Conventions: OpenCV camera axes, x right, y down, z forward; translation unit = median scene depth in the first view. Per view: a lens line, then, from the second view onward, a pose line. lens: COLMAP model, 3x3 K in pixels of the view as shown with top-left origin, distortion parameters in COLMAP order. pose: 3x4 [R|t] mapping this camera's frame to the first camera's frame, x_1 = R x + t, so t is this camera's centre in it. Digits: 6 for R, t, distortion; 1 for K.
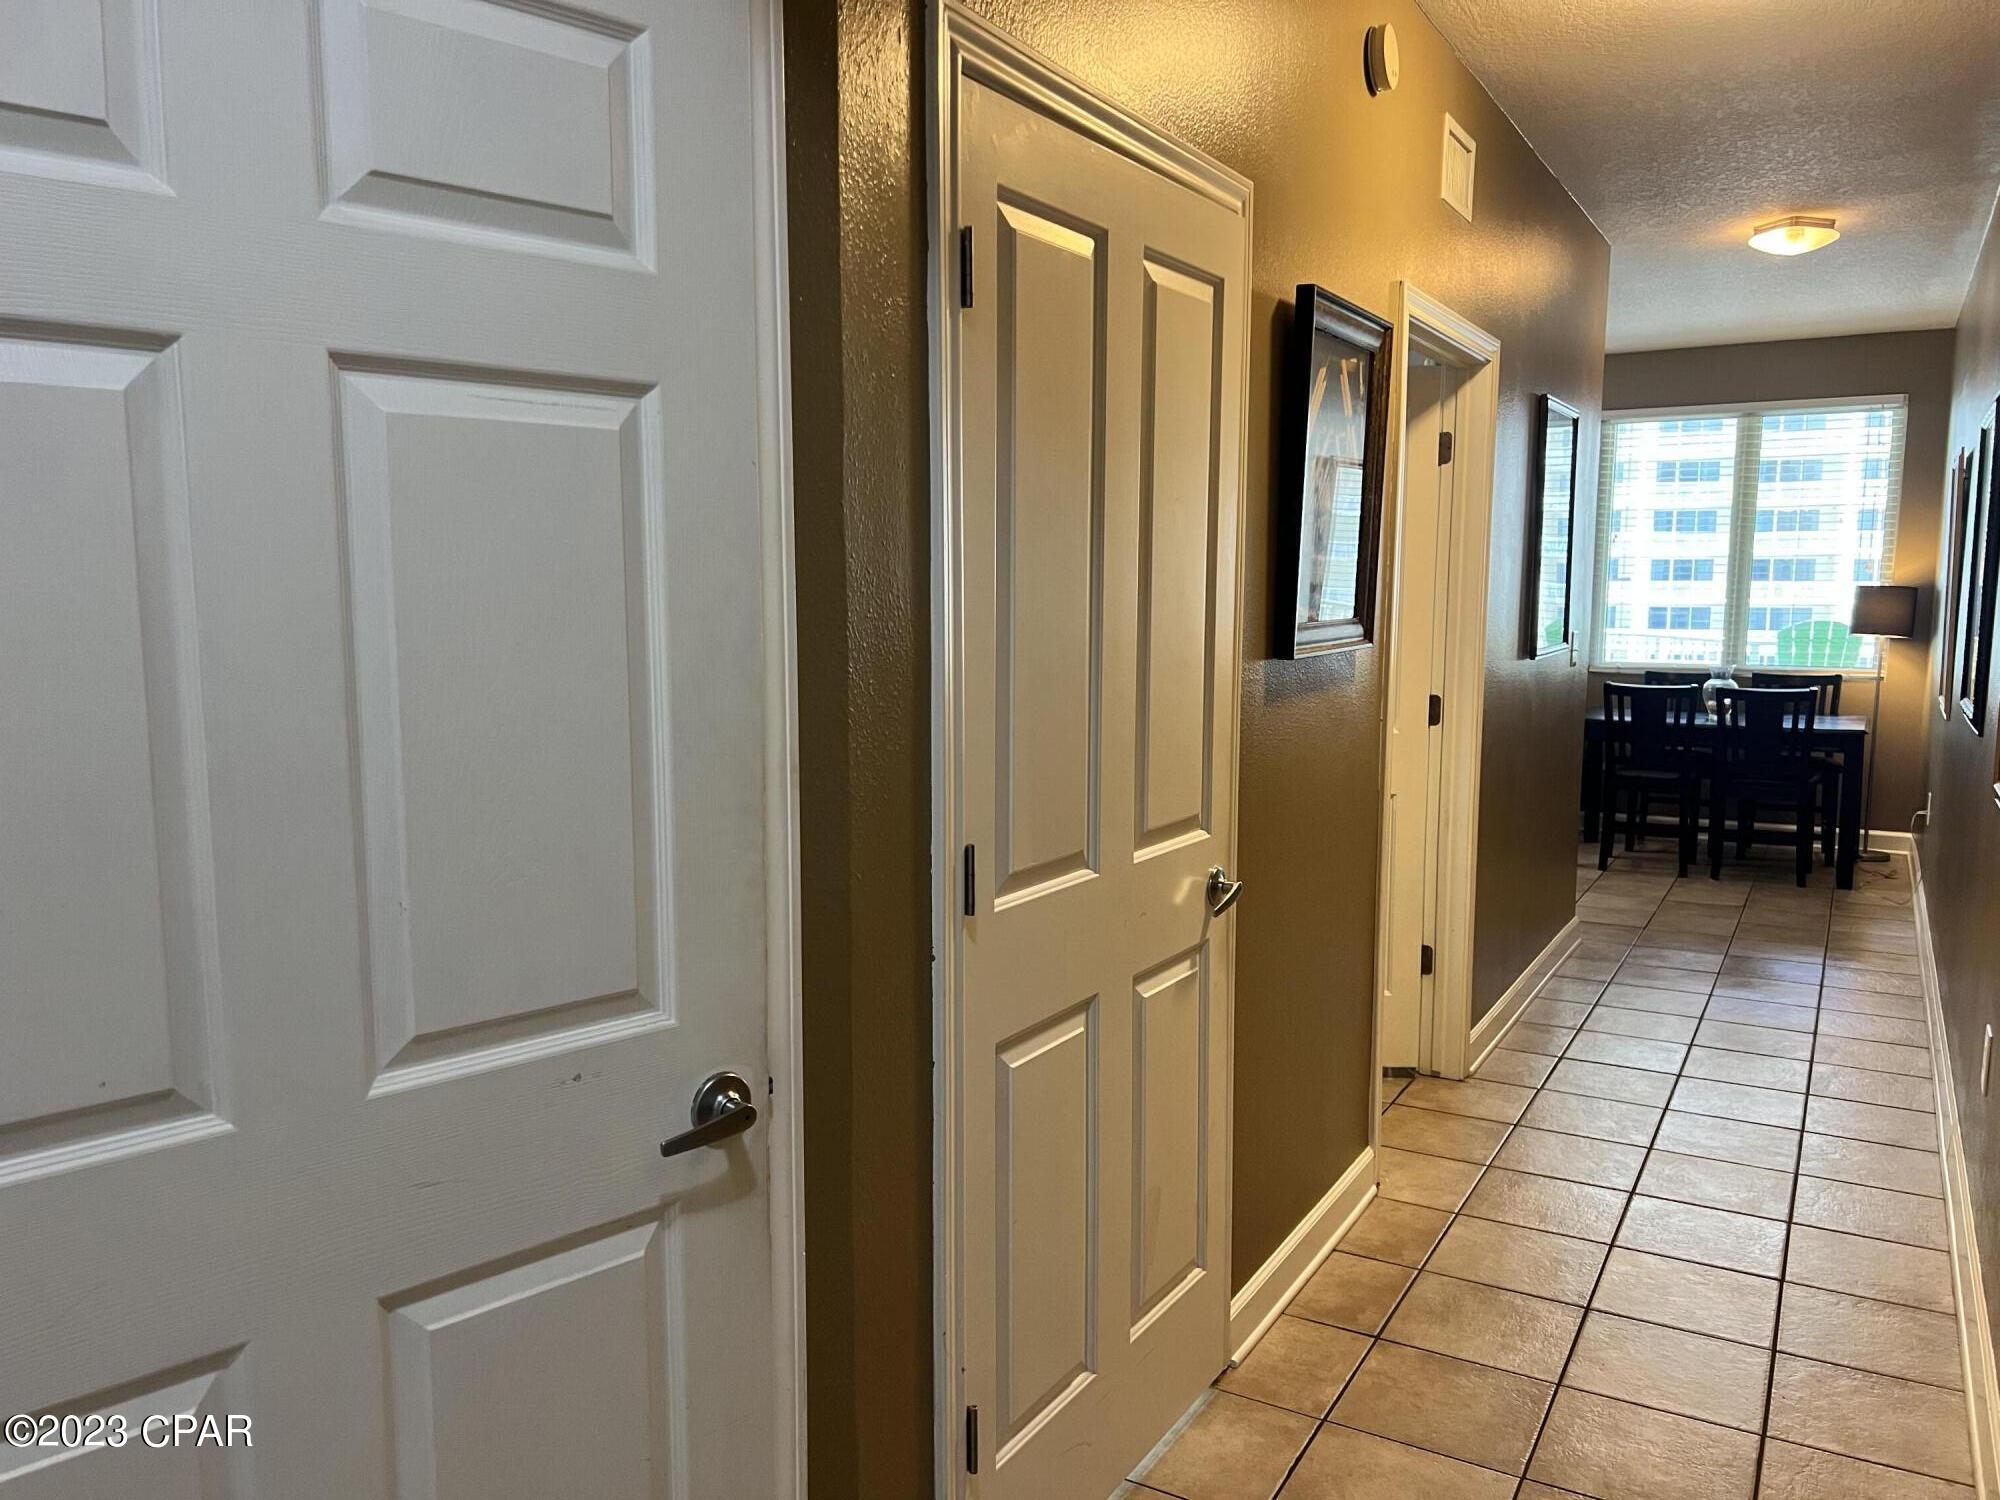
lens RADIAL K [[1500.6, 0, 993.6], [0, 1500.6, 763.0], [0, 0, 1]] dist [0.063206, -0.071382]
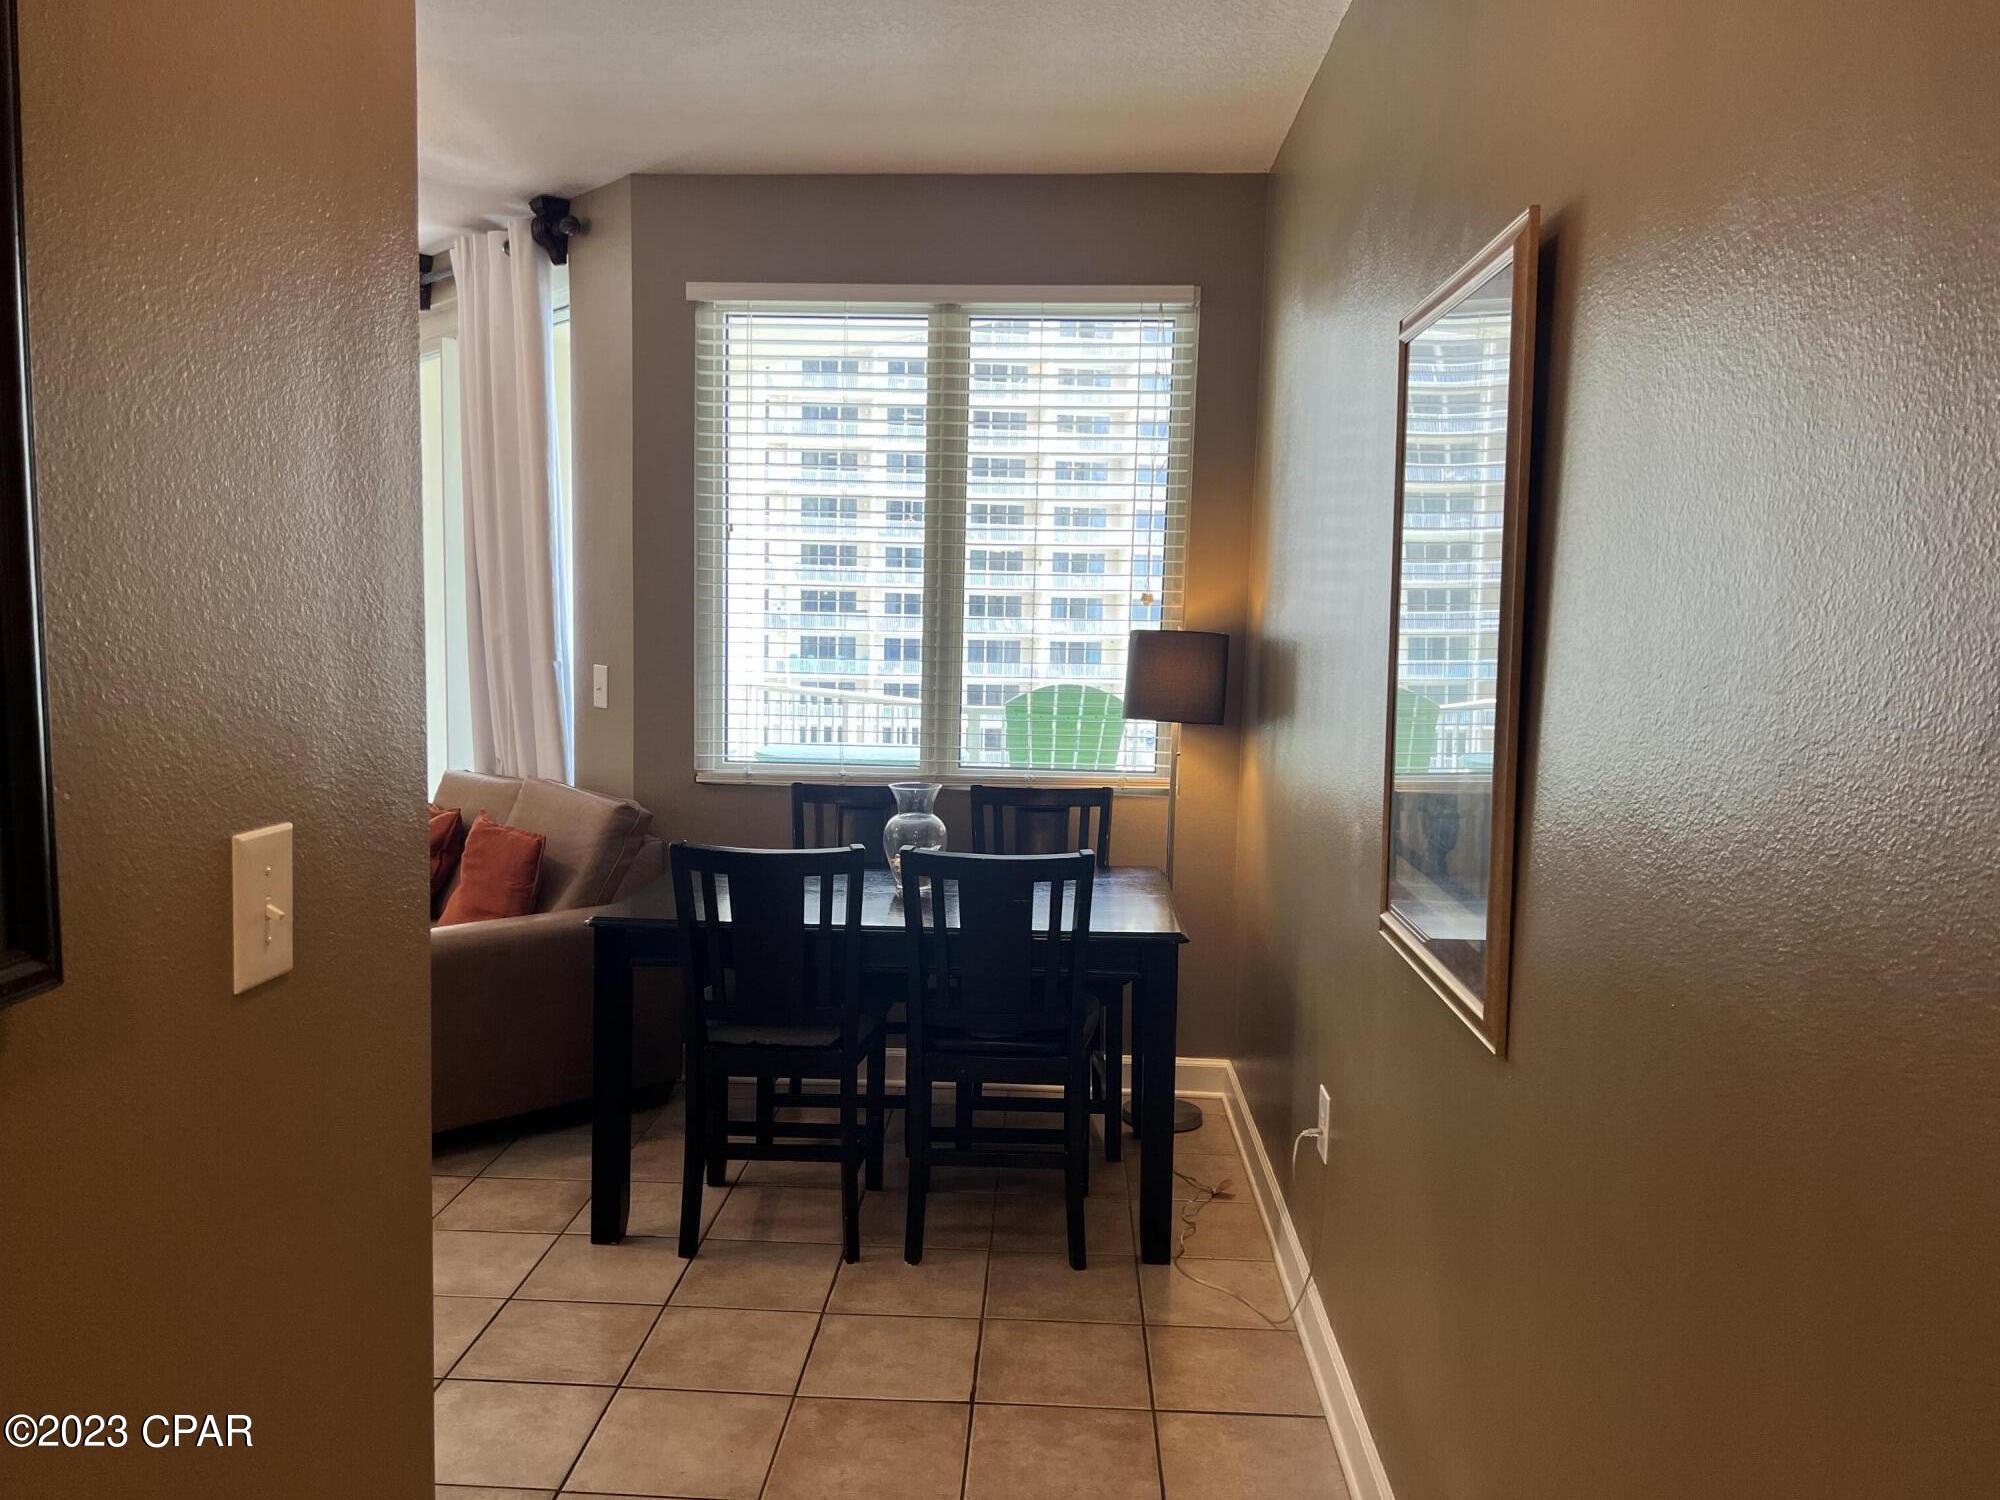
lens RADIAL K [[1500.6, 0, 989.2], [0, 1500.6, 754.0], [0, 0, 1]] dist [0.063206, -0.071382]
pose [[0.890067, -0.024622, 0.455165, 0.478908], [0.035112, 0.999277, -0.014605, -0.114277], [-0.454476, 0.028981, 0.890287, 0.949075]]
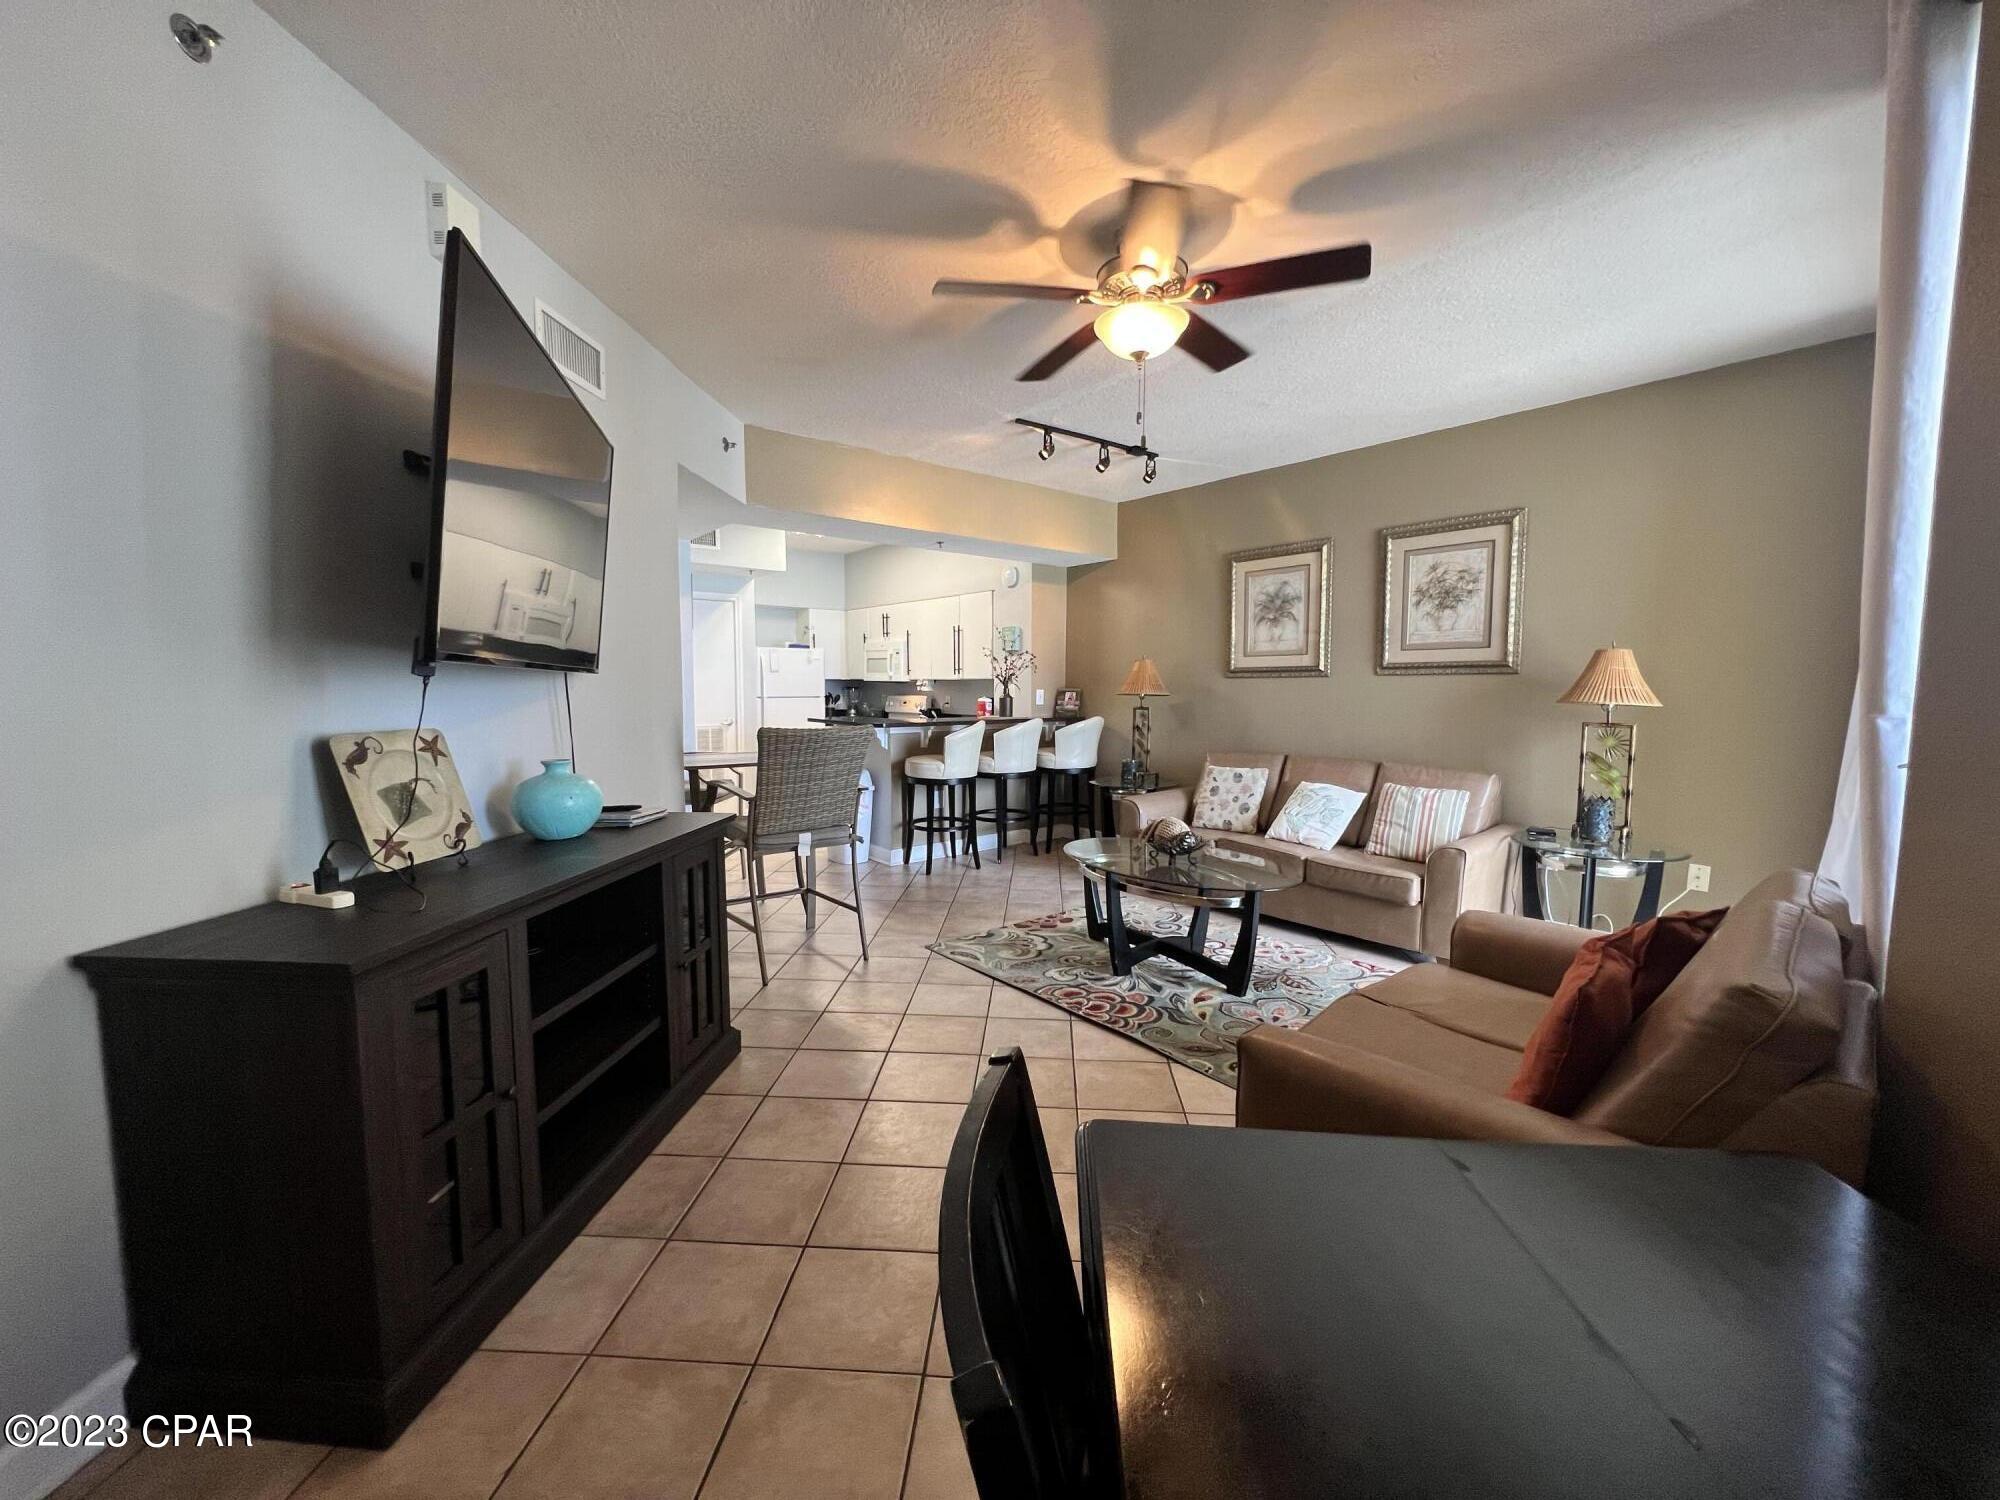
lens RADIAL K [[799.7, 0, 992.7], [0, 799.7, 748.0], [0, 0, 1]] dist [0.000869, 0.000263]
pose [[0.445185, 0.071313, -0.892594, 0.826791], [-0.115246, 0.993096, 0.021864, -0.158996], [0.887992, 0.093134, 0.450330, 1.570823]]
